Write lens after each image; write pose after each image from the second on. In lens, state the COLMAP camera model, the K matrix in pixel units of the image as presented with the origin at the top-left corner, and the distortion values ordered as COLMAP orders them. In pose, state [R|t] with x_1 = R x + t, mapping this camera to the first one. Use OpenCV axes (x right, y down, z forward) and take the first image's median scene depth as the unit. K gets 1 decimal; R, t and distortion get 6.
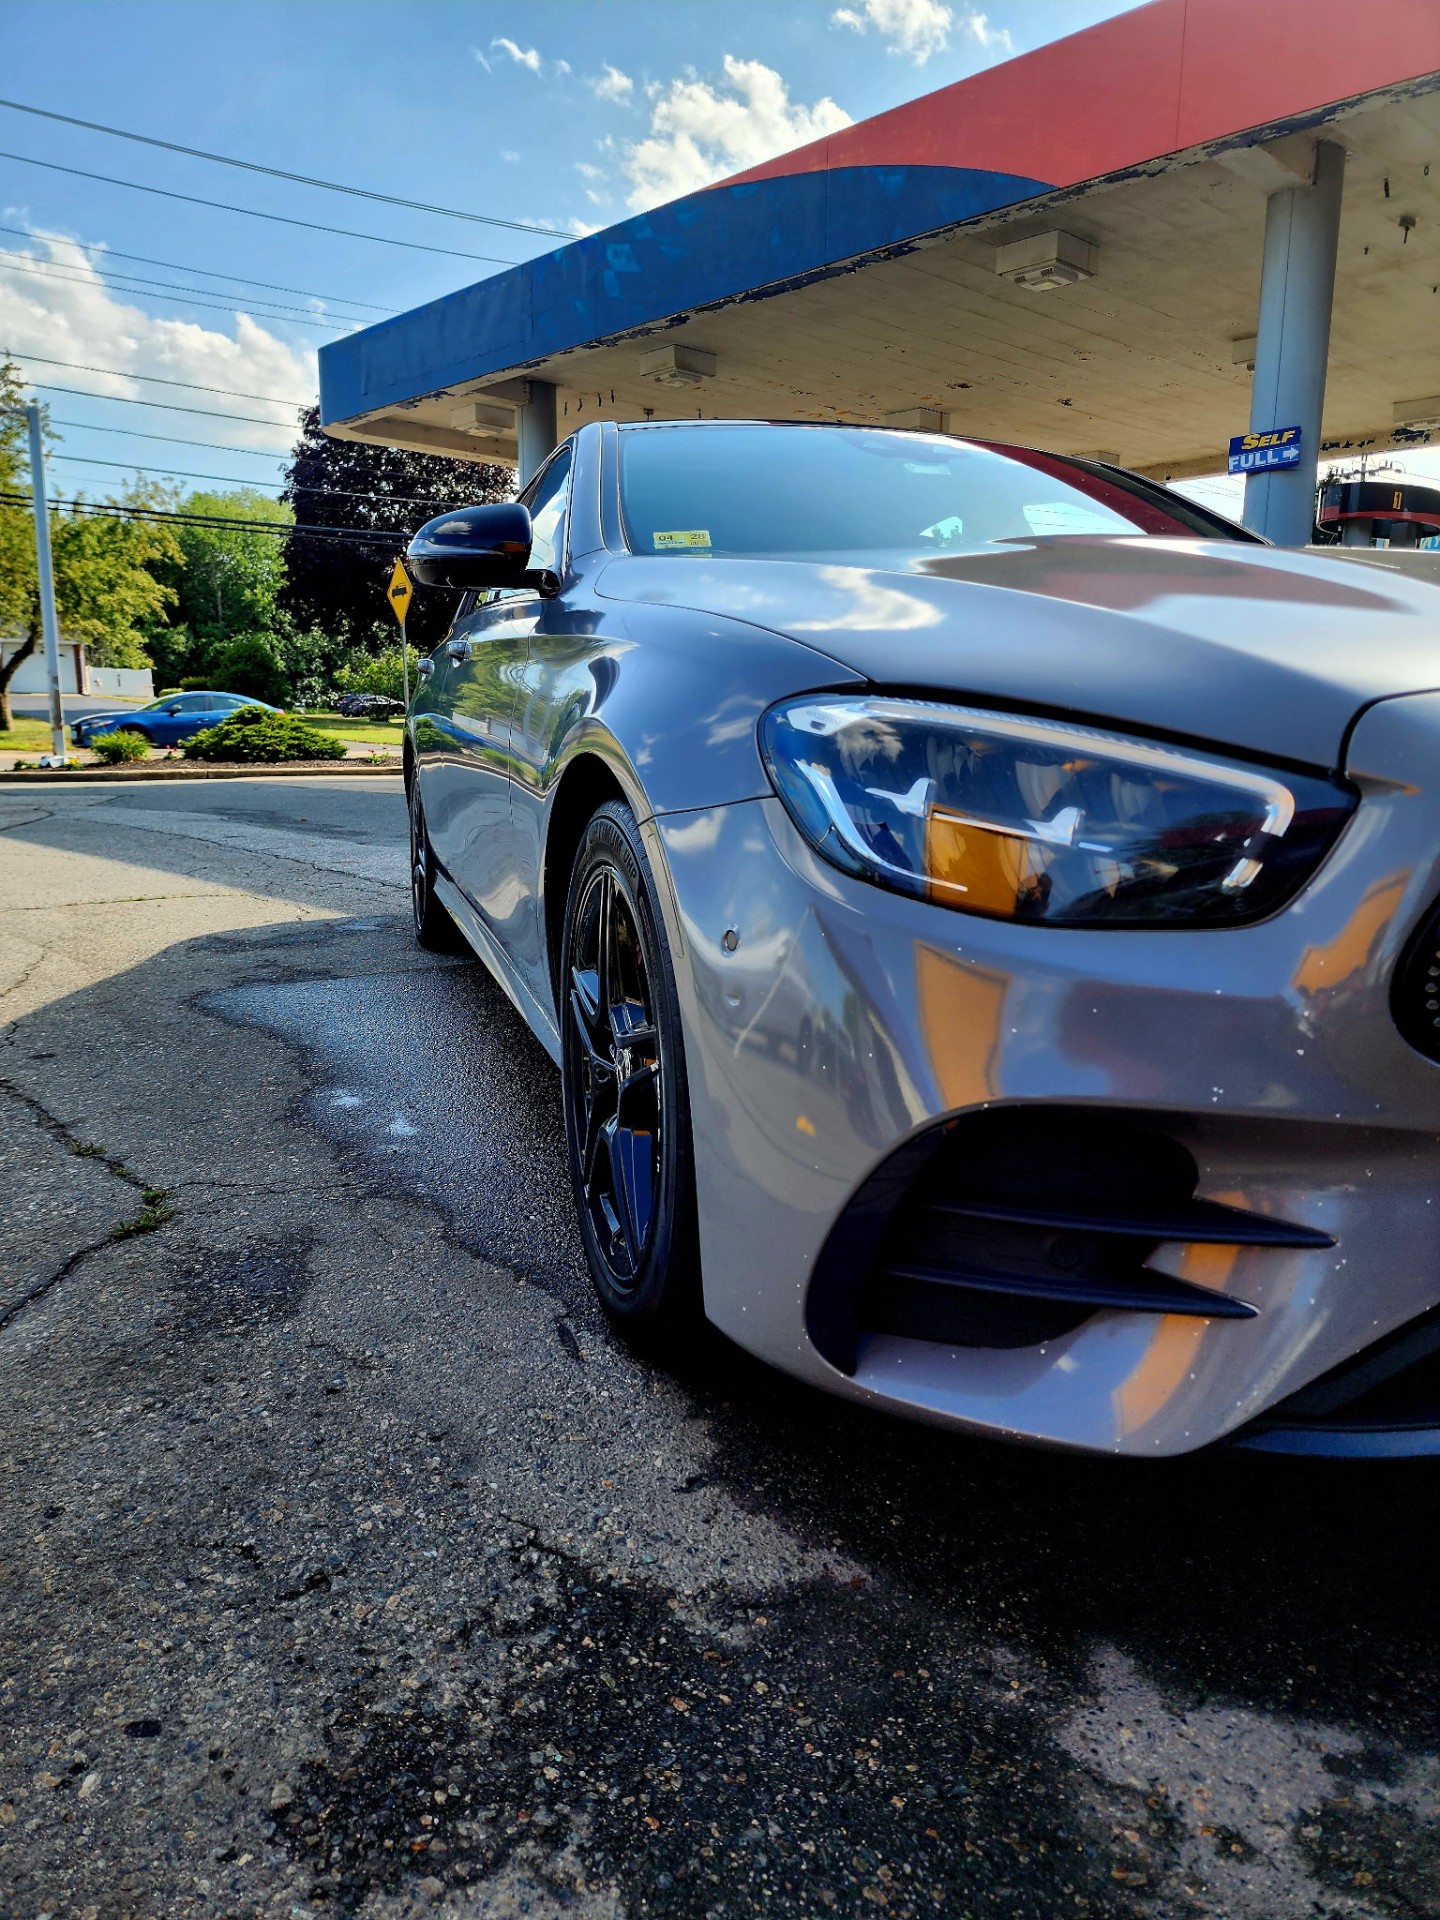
lens RADIAL K [[1316.0, 0, 738.9], [0, 1316.0, 960.9], [0, 0, 1]] dist [0.056935, -0.054248]
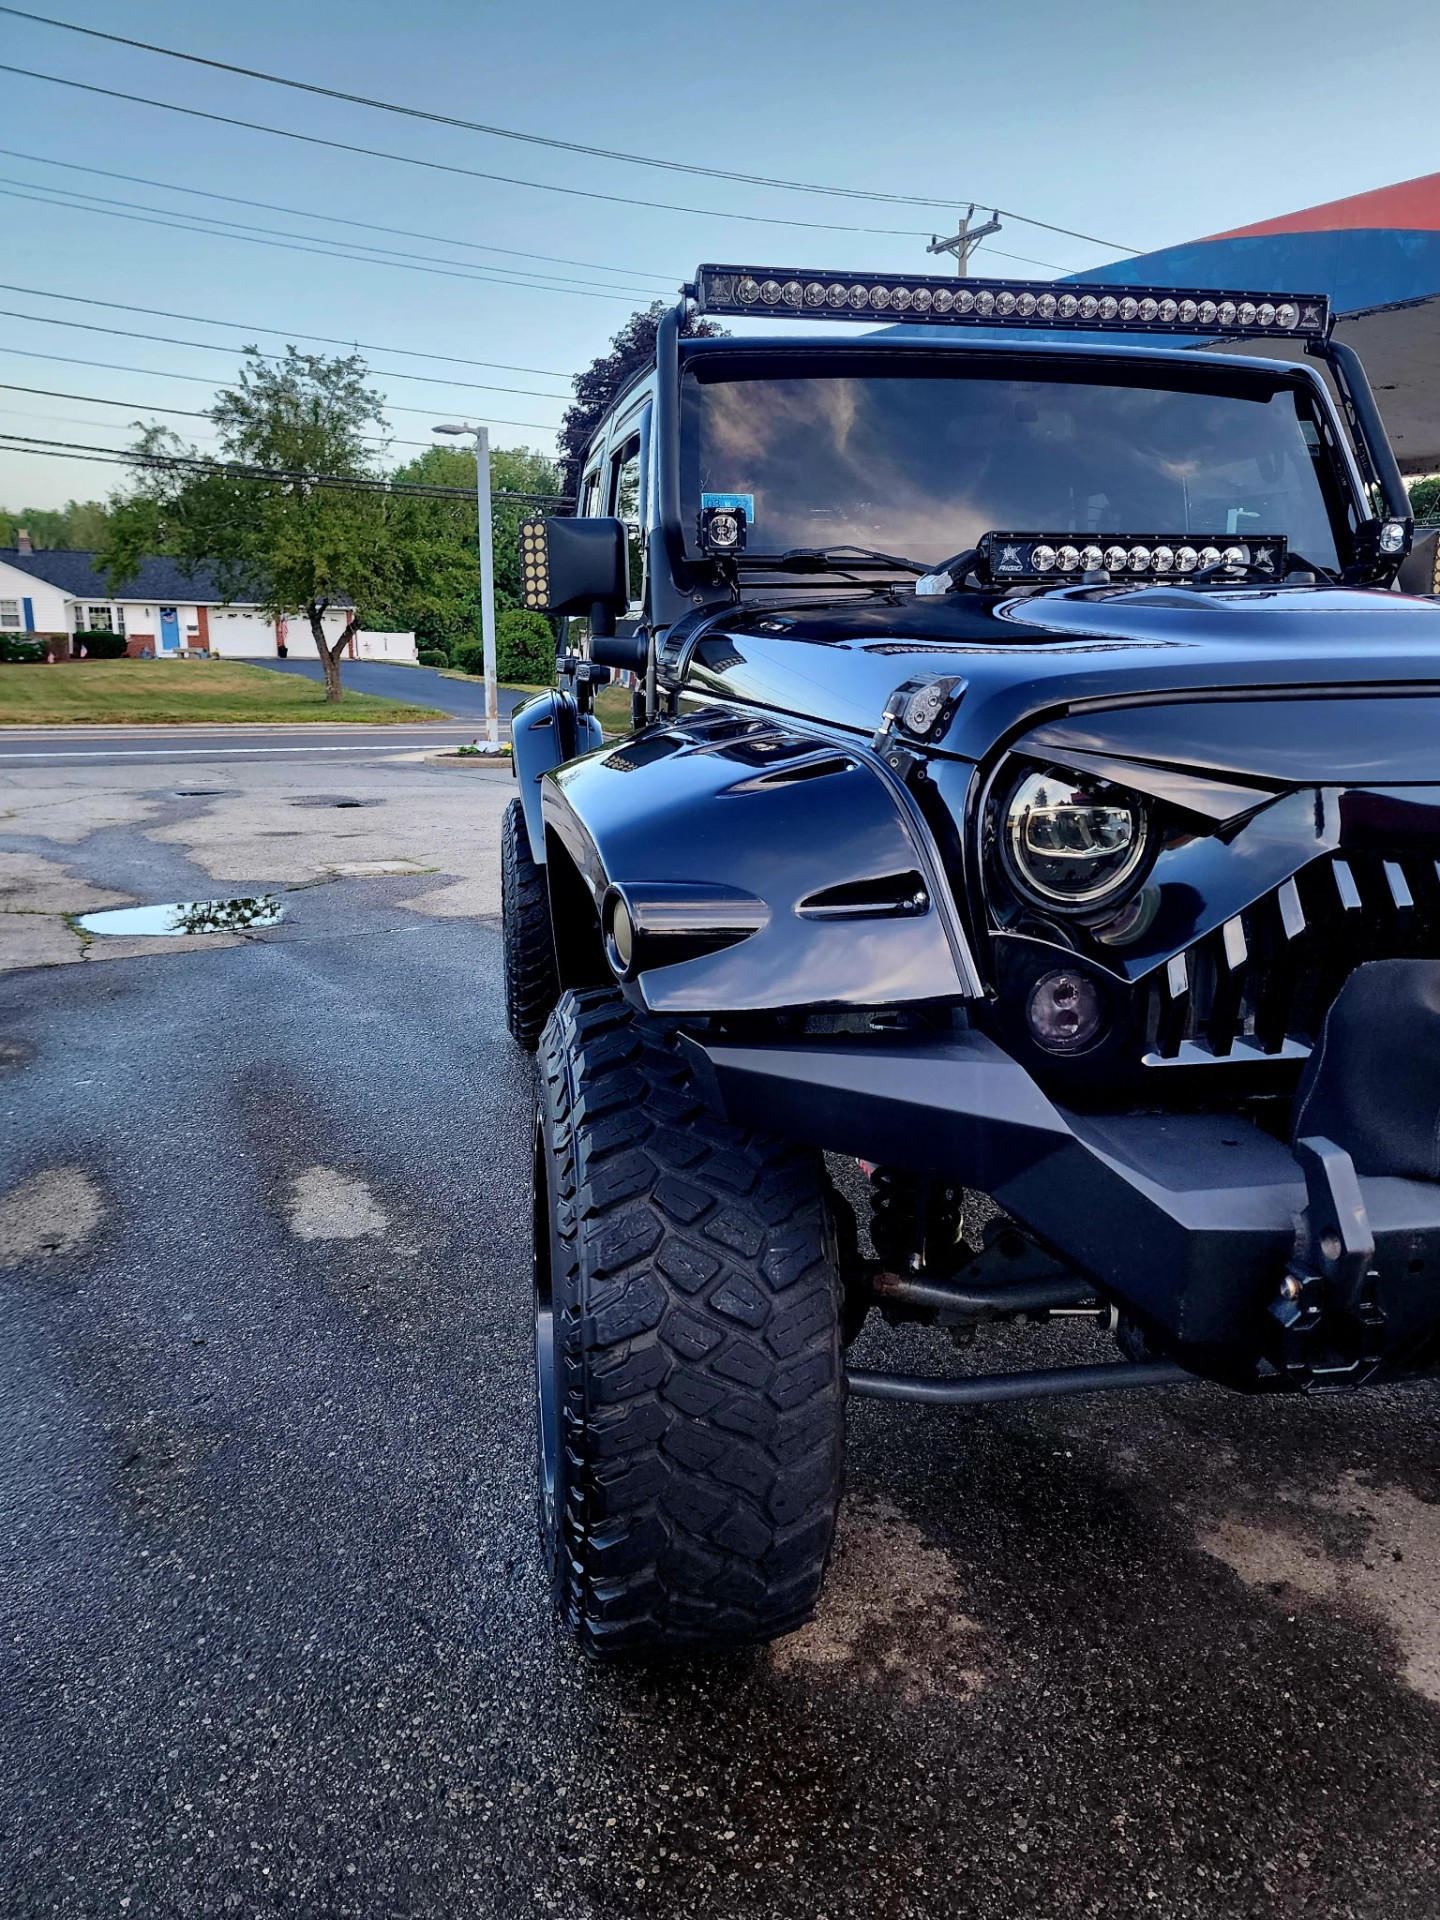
lens RADIAL K [[1391.9, 0, 743.4], [0, 1391.9, 974.0], [0, 0, 1]] dist [0.033338, -0.019368]
pose [[0.990860, 0.025905, -0.132383, -0.186189], [-0.021324, 0.999128, 0.035906, -0.010433], [0.133198, -0.032755, 0.990548, -0.170462]]
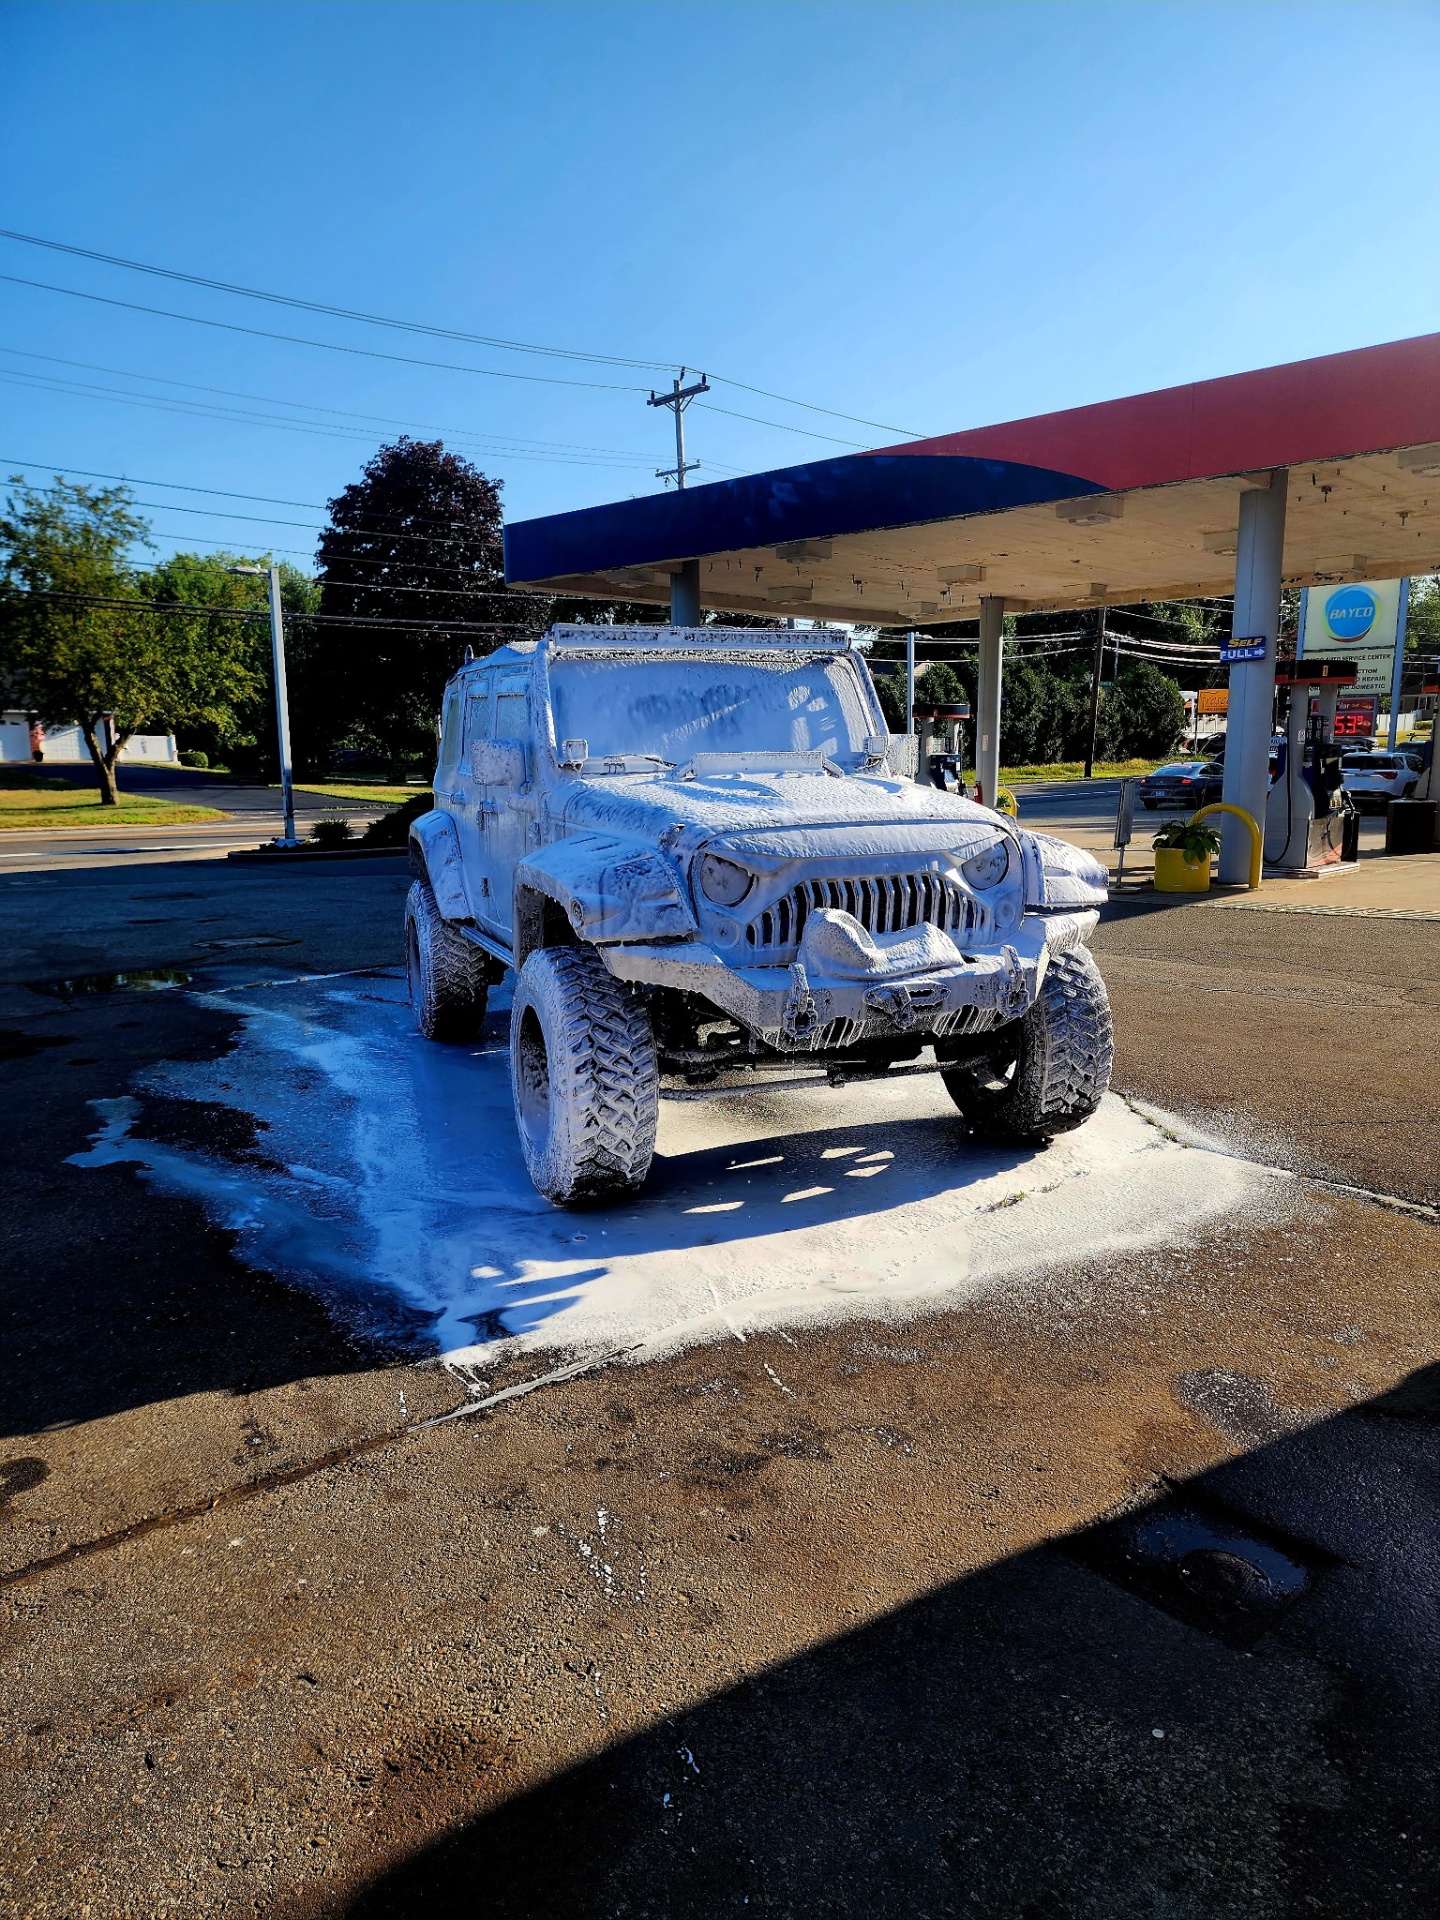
lens RADIAL K [[1316.0, 0, 752.3], [0, 1316.0, 980.2], [0, 0, 1]] dist [0.056935, -0.054248]
pose [[0.998242, -0.029987, 0.051115, -0.185480], [0.030661, 0.999452, -0.012449, 0.009617], [-0.050714, 0.013995, 0.998615, -0.359338]]
